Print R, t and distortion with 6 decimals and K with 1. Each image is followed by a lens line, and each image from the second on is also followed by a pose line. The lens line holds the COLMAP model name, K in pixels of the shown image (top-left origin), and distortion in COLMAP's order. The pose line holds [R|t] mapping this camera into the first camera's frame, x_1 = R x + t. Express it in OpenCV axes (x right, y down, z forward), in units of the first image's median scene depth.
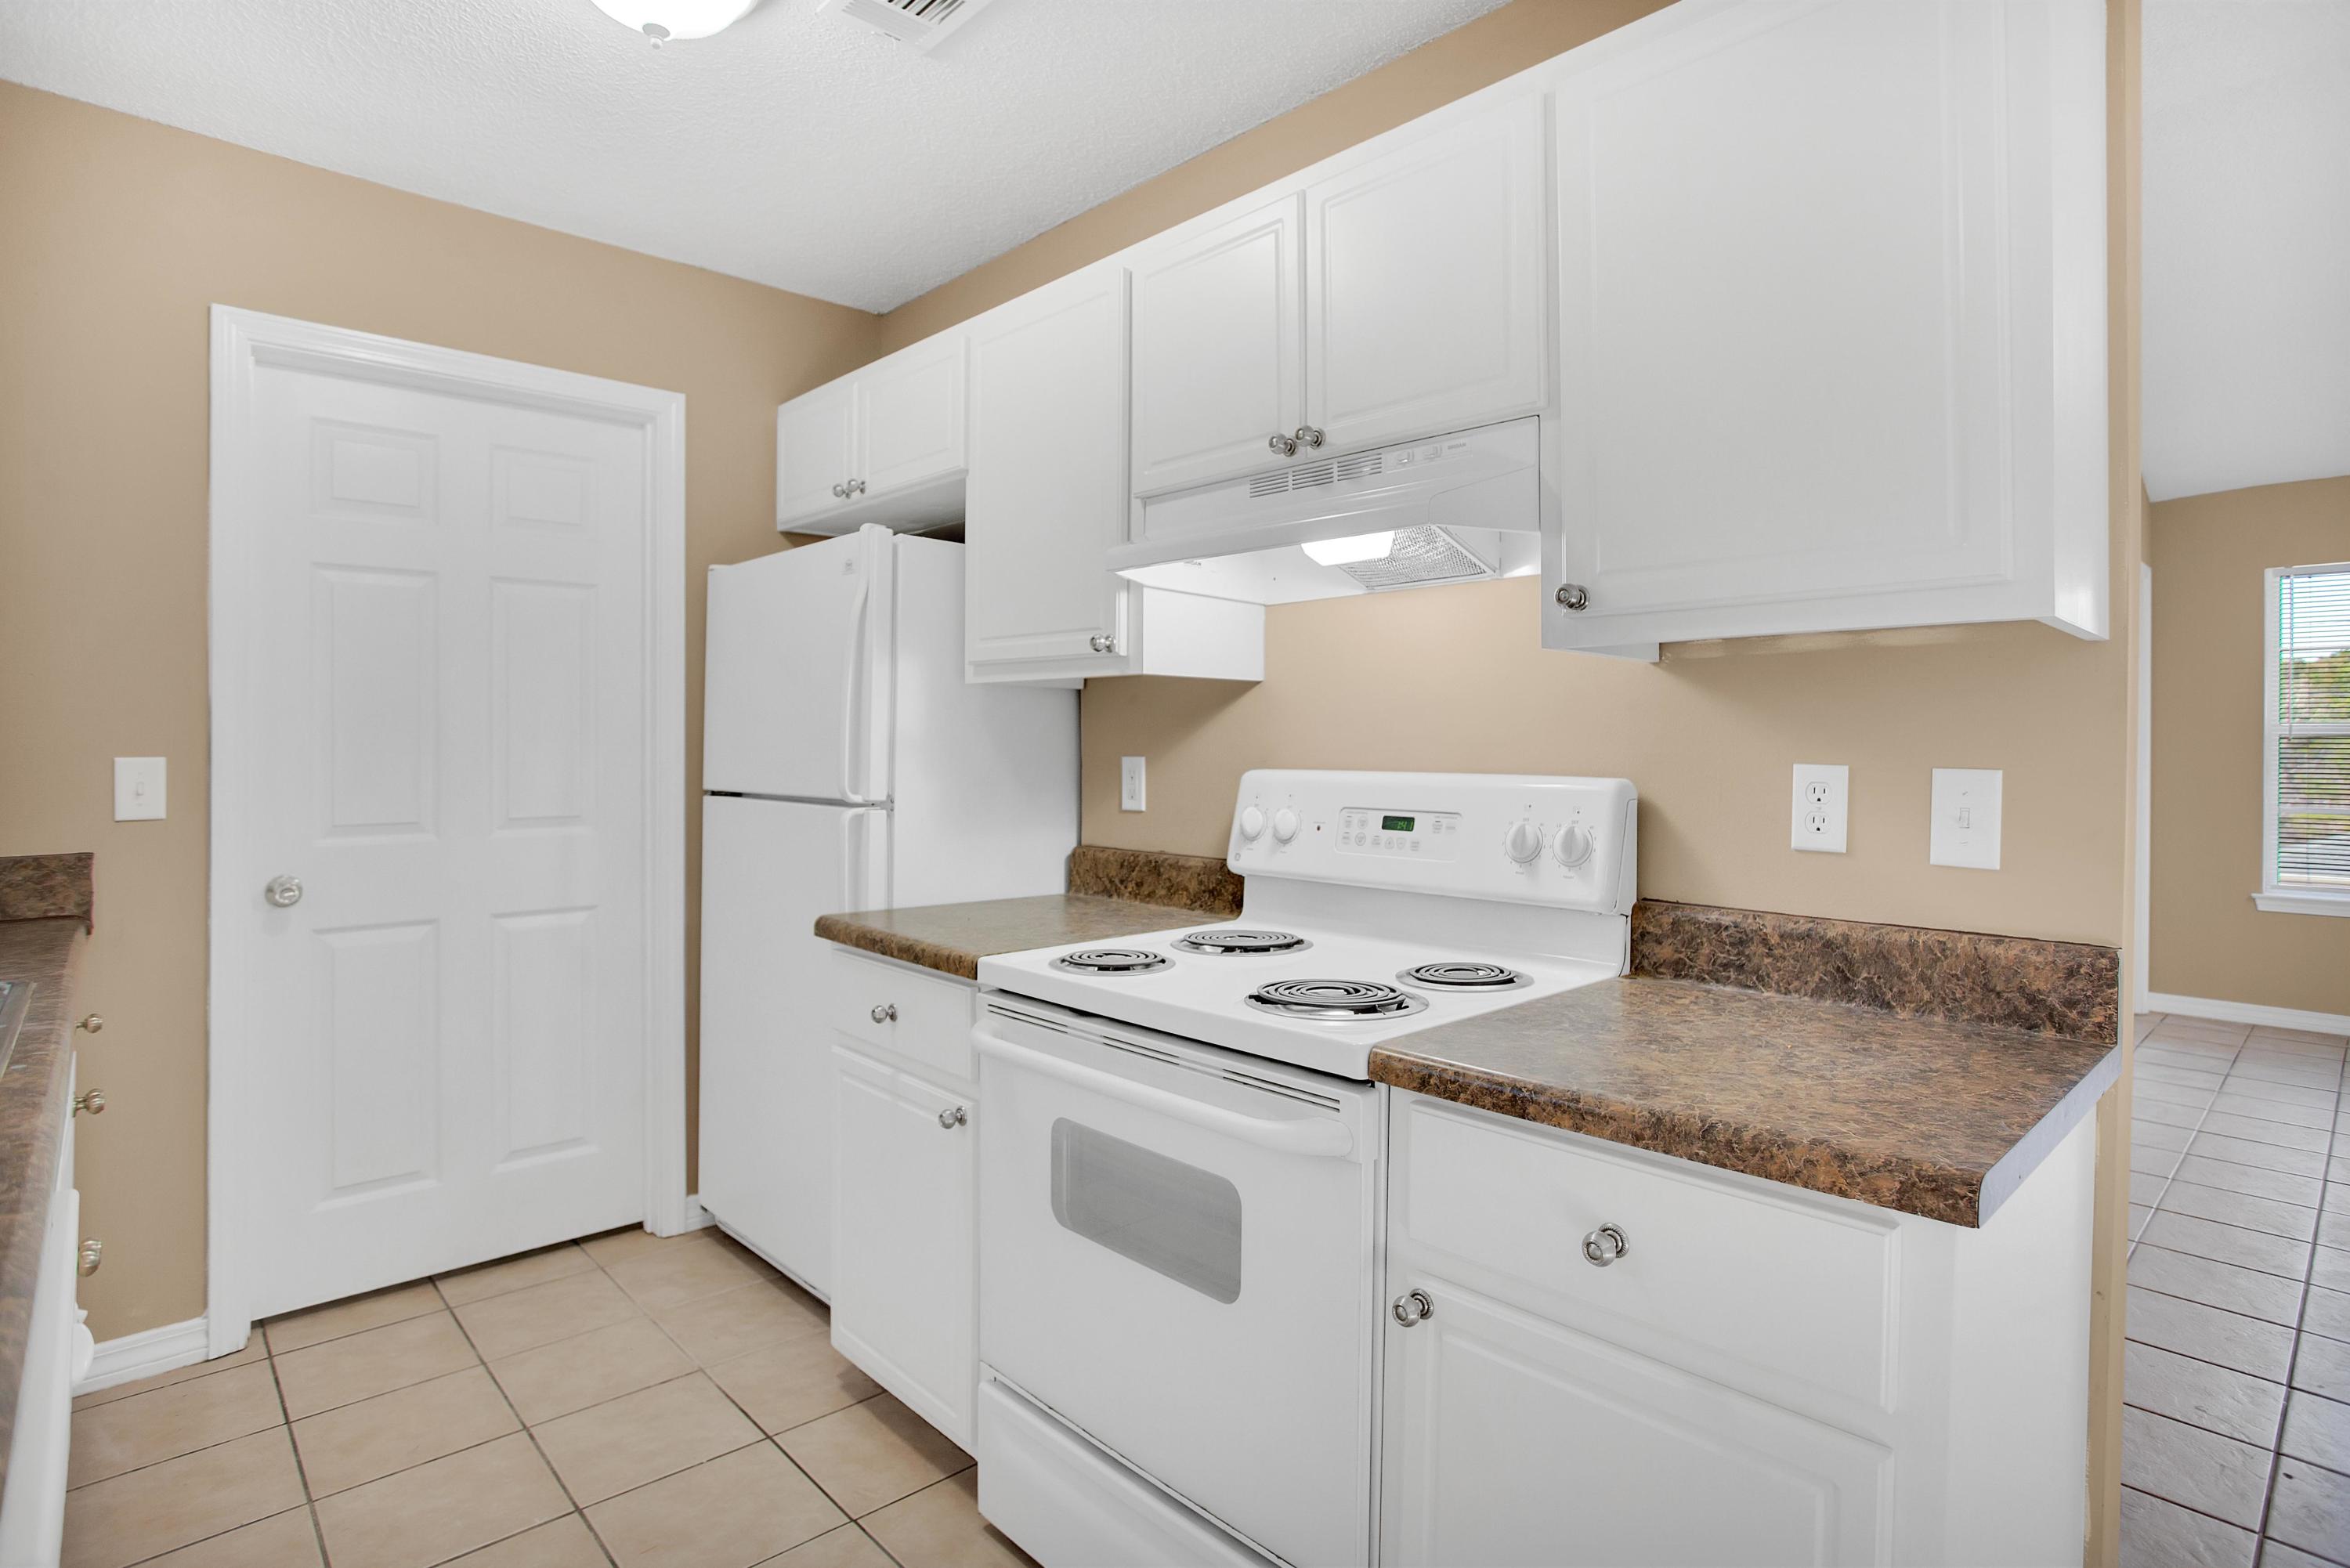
lens RADIAL K [[1198.9, 0, 1168.6], [0, 1198.9, 730.1], [0, 0, 1]] dist [-0.056823, 0.022153]
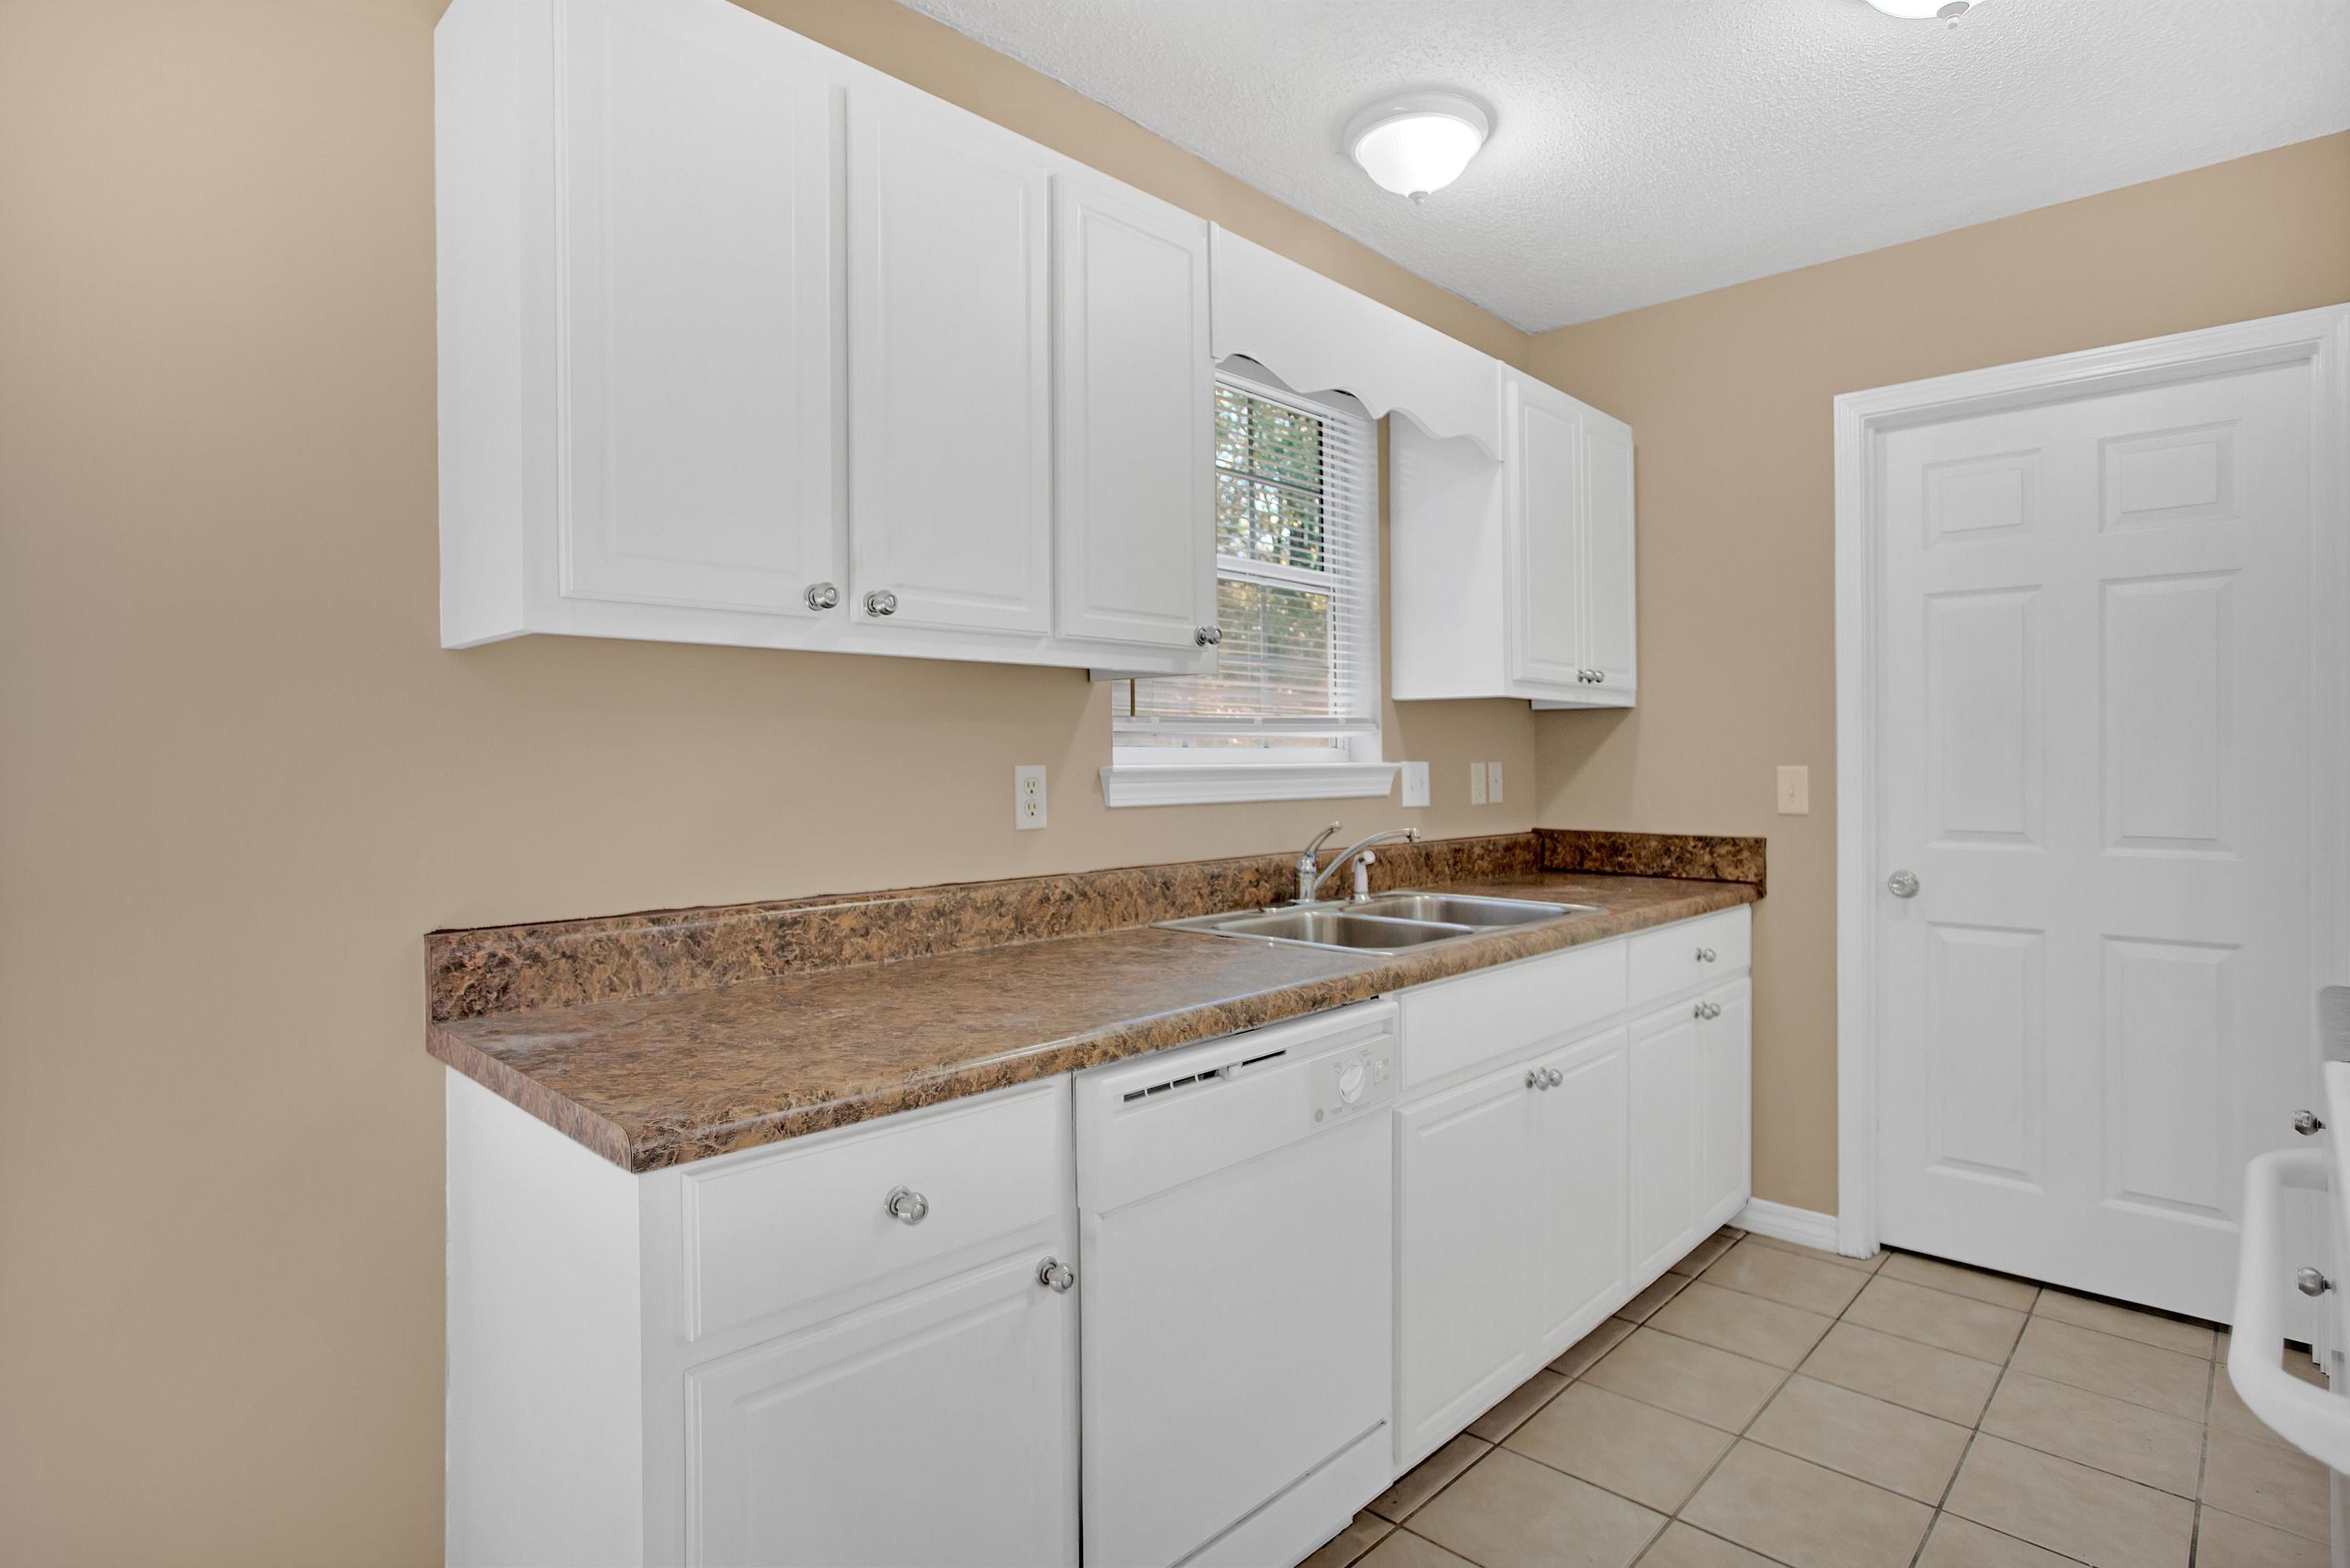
lens RADIAL K [[1198.9, 0, 1206.5], [0, 1198.9, 753.9], [0, 0, 1]] dist [-0.056823, 0.022153]
pose [[0.074913, -0.002934, -0.997186, 0.457387], [0.009478, 0.999953, -0.002230, 0.006809], [0.997145, -0.009284, 0.074937, 0.291172]]
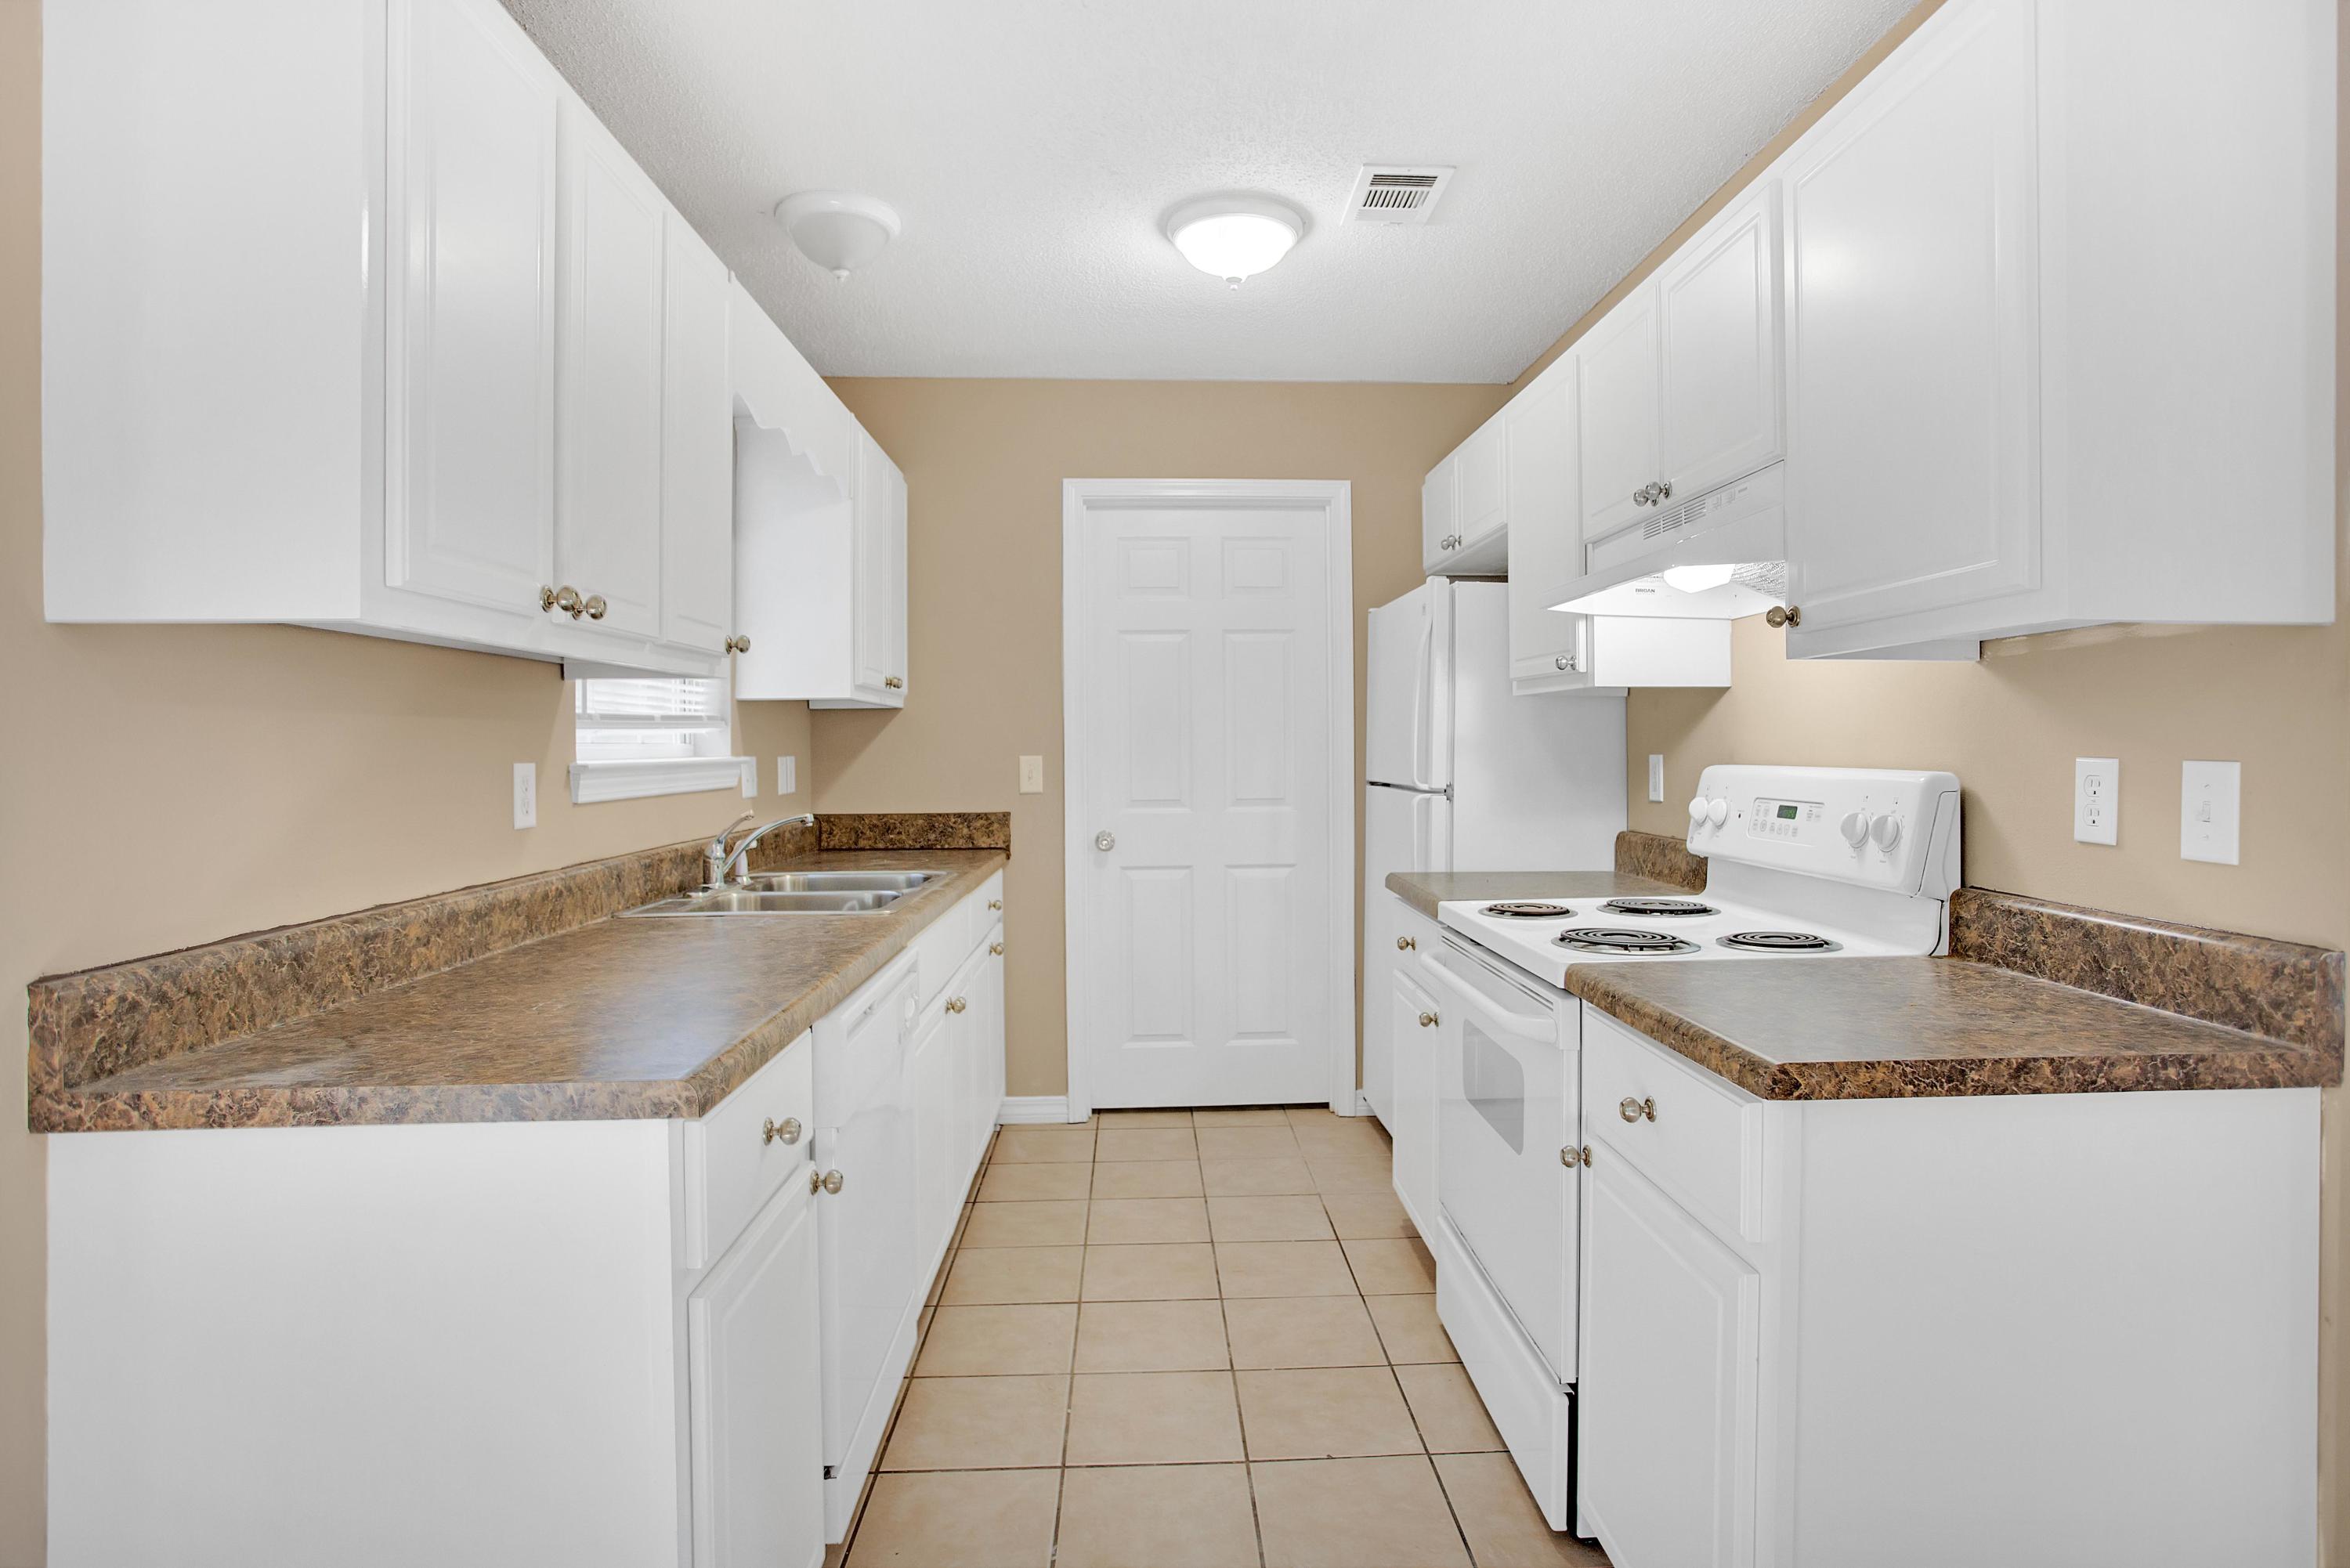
lens RADIAL K [[1198.9, 0, 1179.7], [0, 1198.9, 732.7], [0, 0, 1]] dist [-0.056823, 0.022153]
pose [[0.758827, -0.014599, -0.651128, 0.491339], [0.014796, 0.999877, -0.005176, 0.001054], [0.651124, -0.005706, 0.758950, -0.216039]]
